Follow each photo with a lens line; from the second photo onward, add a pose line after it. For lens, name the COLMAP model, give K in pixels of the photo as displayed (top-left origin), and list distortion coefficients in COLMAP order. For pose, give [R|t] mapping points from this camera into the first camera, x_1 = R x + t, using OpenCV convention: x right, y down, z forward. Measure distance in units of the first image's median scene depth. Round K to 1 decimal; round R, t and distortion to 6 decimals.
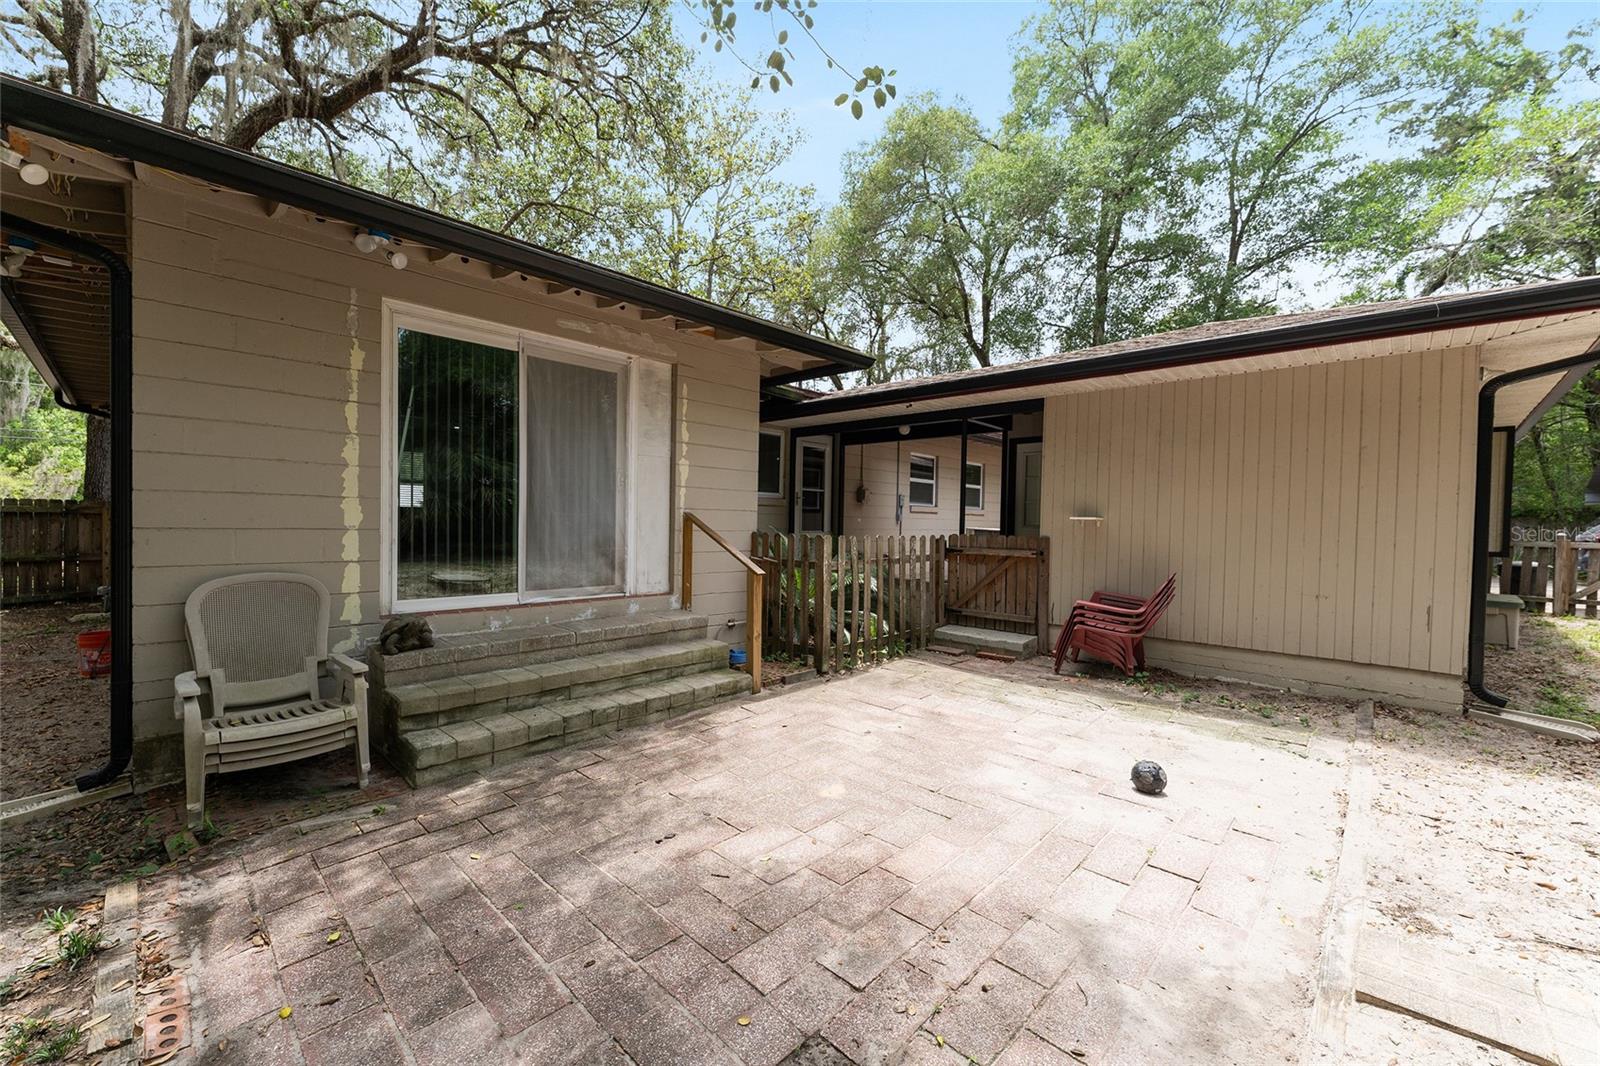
lens RADIAL K [[639.6, 0, 795.3], [0, 639.6, 531.4], [0, 0, 1]] dist [-0.000928, -0.000126]
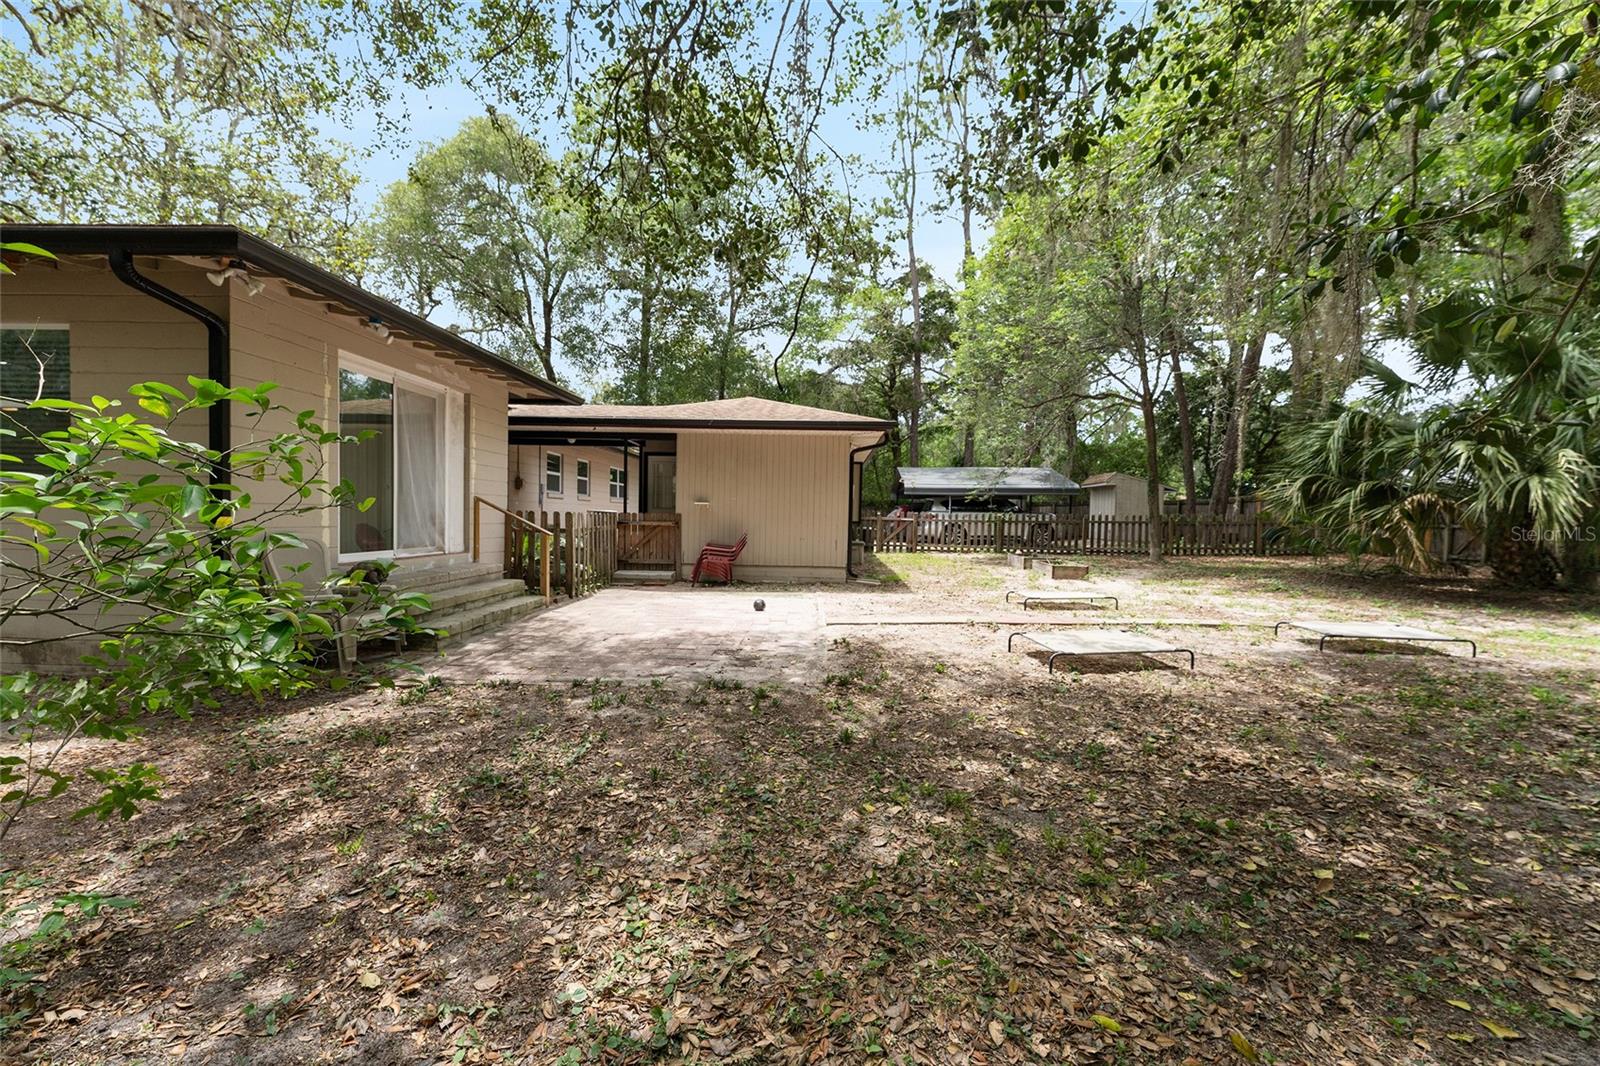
lens RADIAL K [[641.3, 0, 800.3], [0, 641.3, 538.1], [0, 0, 1]] dist [0.000364, -0.000117]
pose [[0.741282, -0.027140, 0.670644, -0.552053], [0.005700, 0.999401, 0.034143, 0.017838], [-0.671169, -0.021487, 0.740993, -0.530035]]
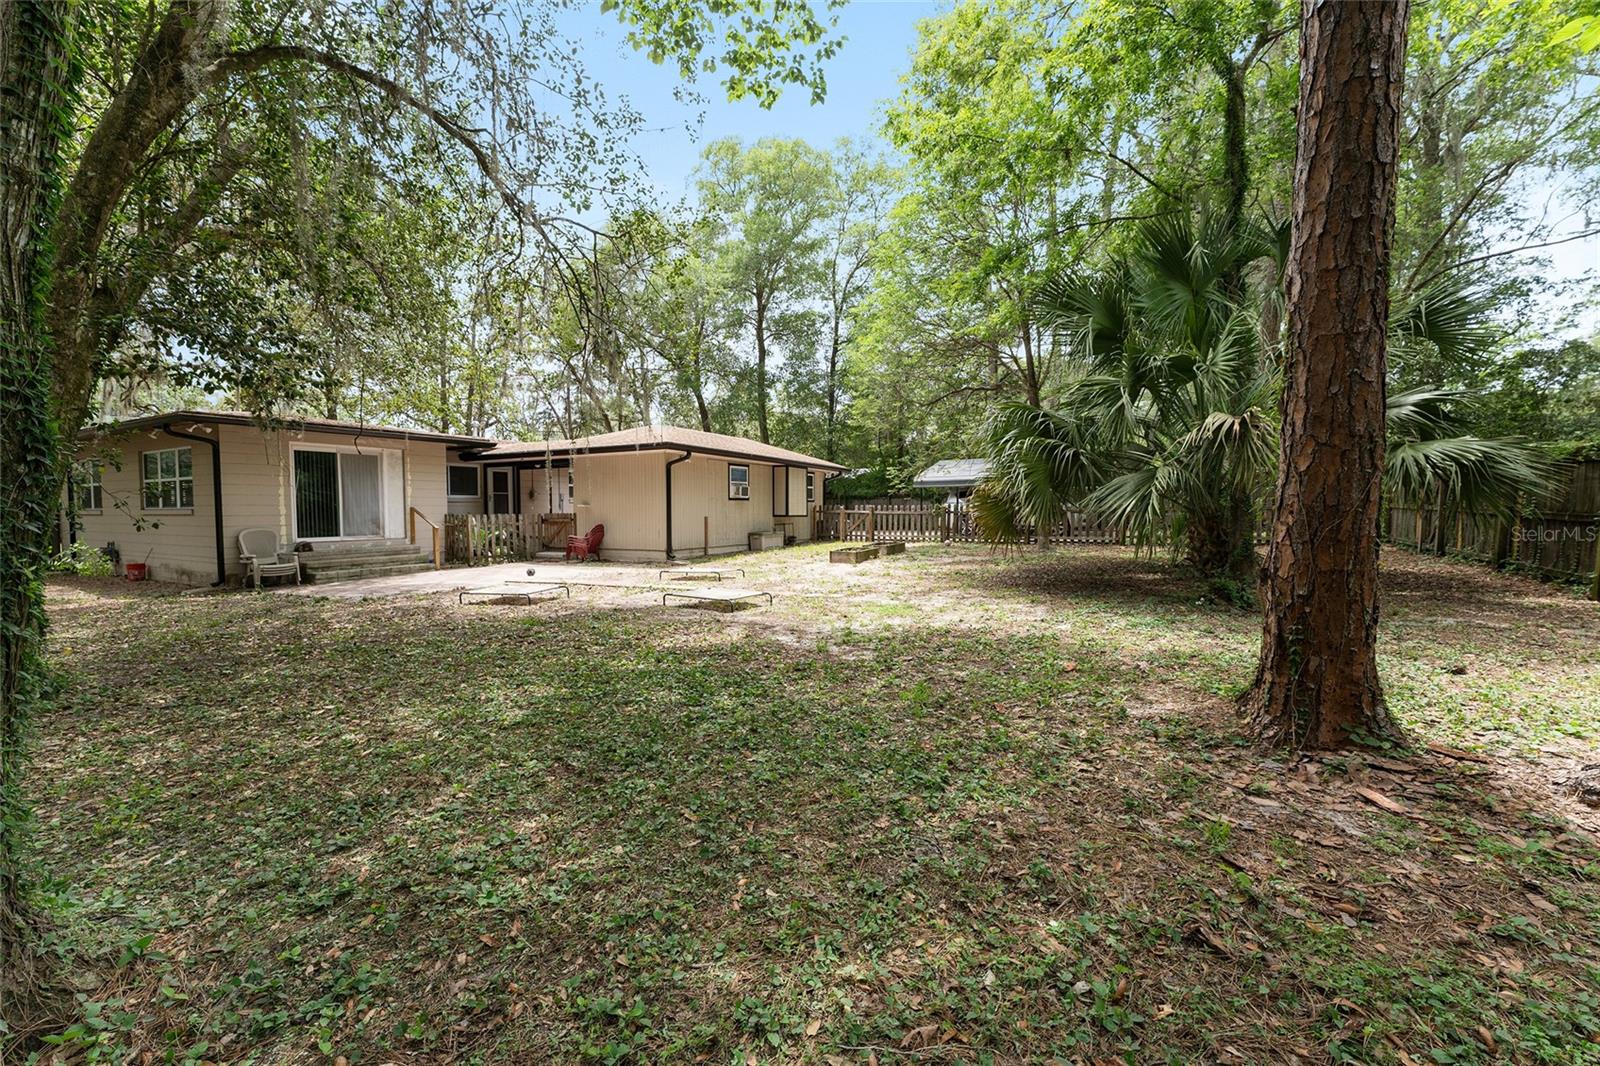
lens RADIAL K [[641.3, 0, 800.3], [0, 641.3, 538.1], [0, 0, 1]] dist [0.000364, -0.000117]
pose [[0.964708, -0.036822, 0.260735, 0.611492], [0.028609, 0.998970, 0.035226, 0.045305], [-0.261764, -0.026523, 0.964767, -1.759654]]
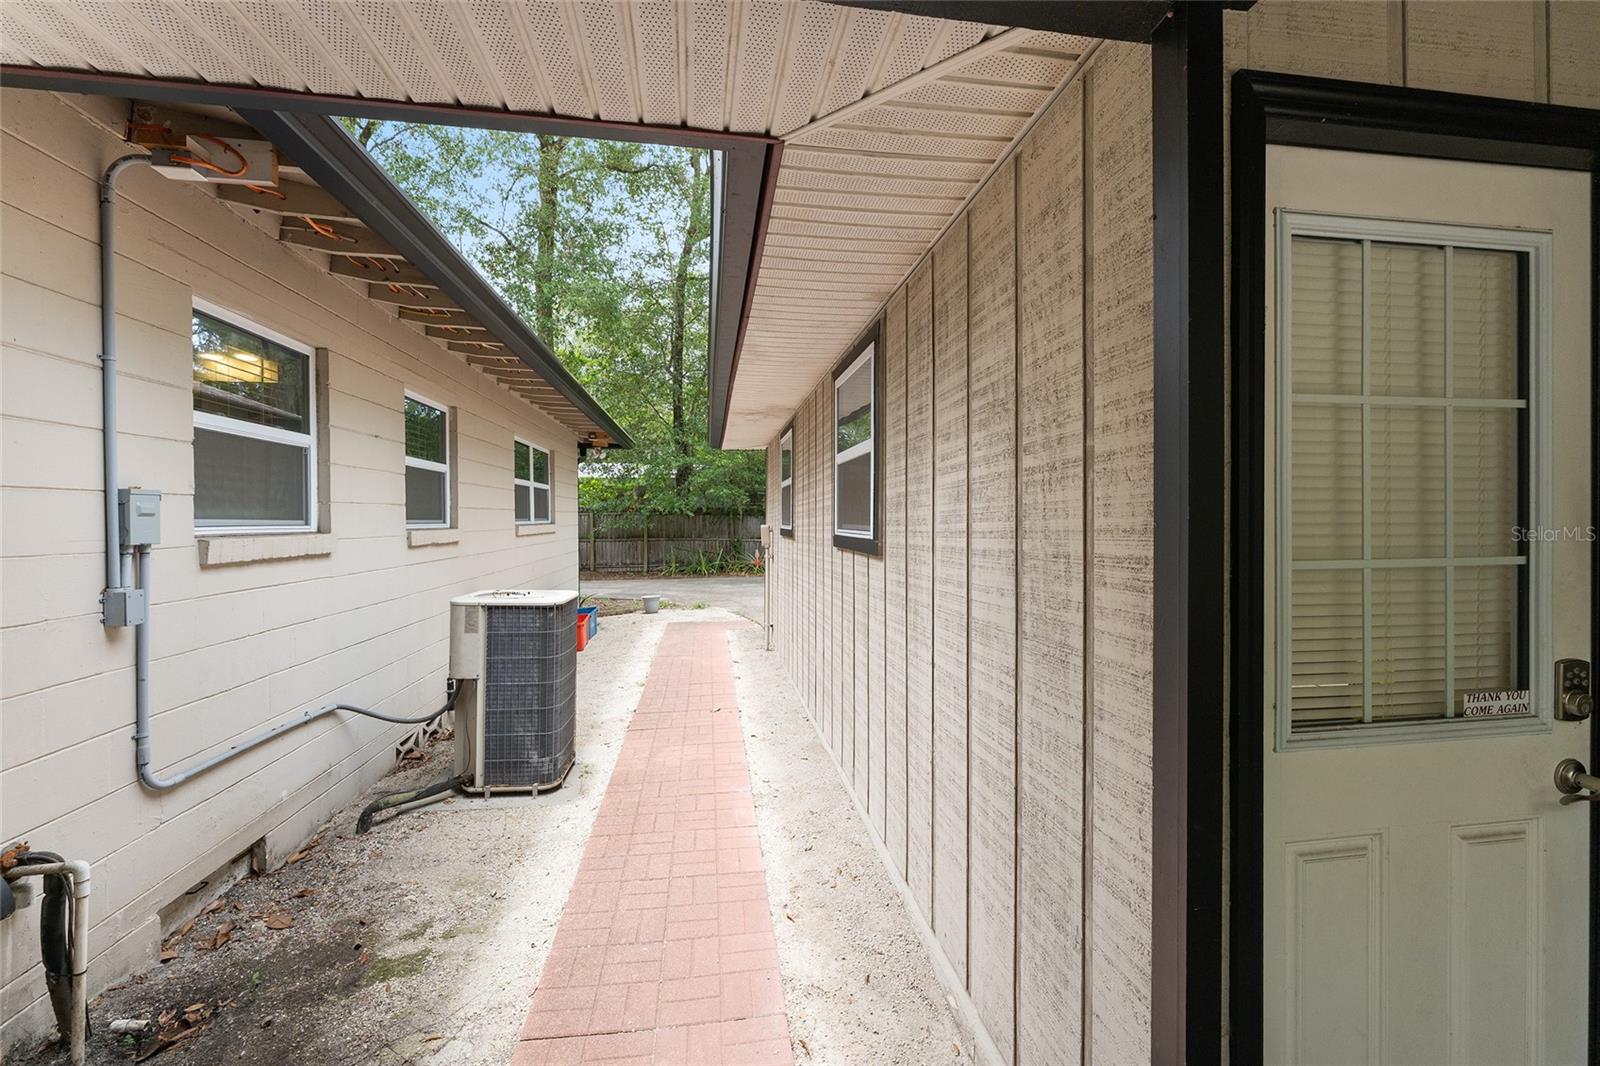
lens RADIAL K [[660.5, 0, 800.0], [0, 660.5, 533.0], [0, 0, 1]] dist [-0.000085, -0.000080]
pose [[0.603882, -0.040407, 0.796049, 0.223463], [0.025602, 0.999182, 0.031296, -0.079387], [-0.796662, 0.001481, 0.604423, 1.258139]]
